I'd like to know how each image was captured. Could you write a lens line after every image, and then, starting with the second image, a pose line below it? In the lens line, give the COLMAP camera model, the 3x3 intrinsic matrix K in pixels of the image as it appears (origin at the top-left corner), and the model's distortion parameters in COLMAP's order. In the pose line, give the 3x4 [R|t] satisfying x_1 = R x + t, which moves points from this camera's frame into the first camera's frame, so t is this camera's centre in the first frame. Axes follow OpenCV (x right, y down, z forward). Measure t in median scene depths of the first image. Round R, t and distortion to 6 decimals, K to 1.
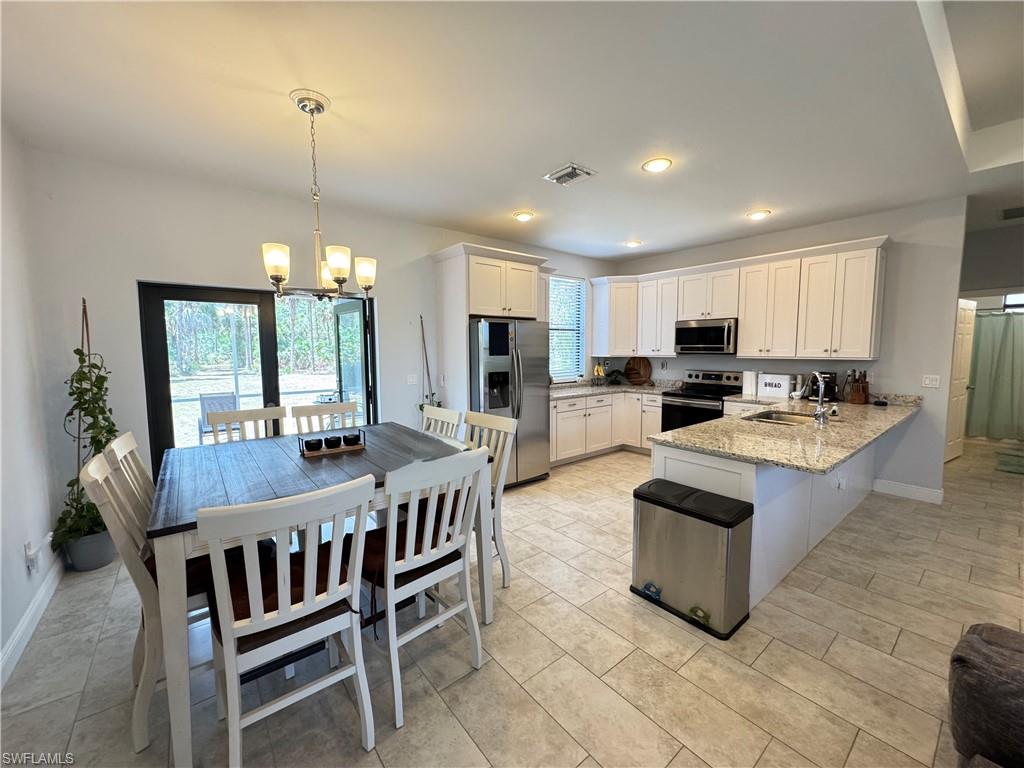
lens RADIAL K [[408.8, 0, 511.8], [0, 408.8, 383.5], [0, 0, 1]] dist [-0.000895, -0.000352]
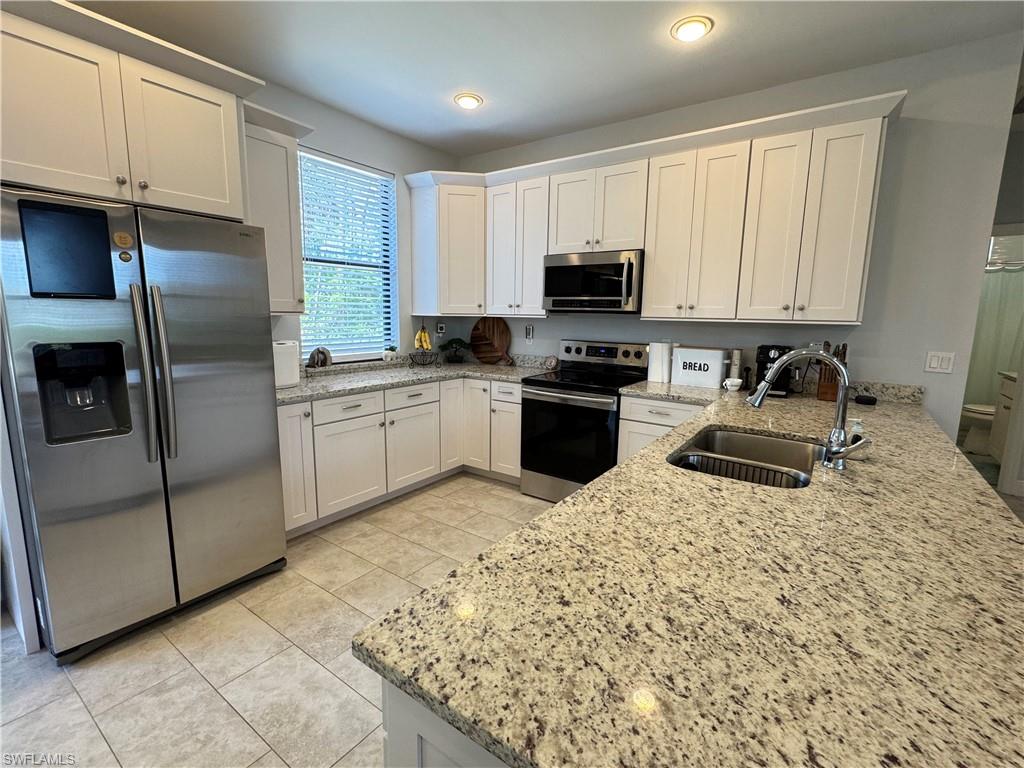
lens RADIAL K [[470.8, 0, 511.9], [0, 470.8, 387.6], [0, 0, 1]] dist [-0.002859, -0.000242]
pose [[0.962477, -0.021538, 0.270506, 0.174900], [0.001699, 0.997304, 0.073359, -0.014478], [-0.271356, -0.070146, 0.959919, 0.367348]]
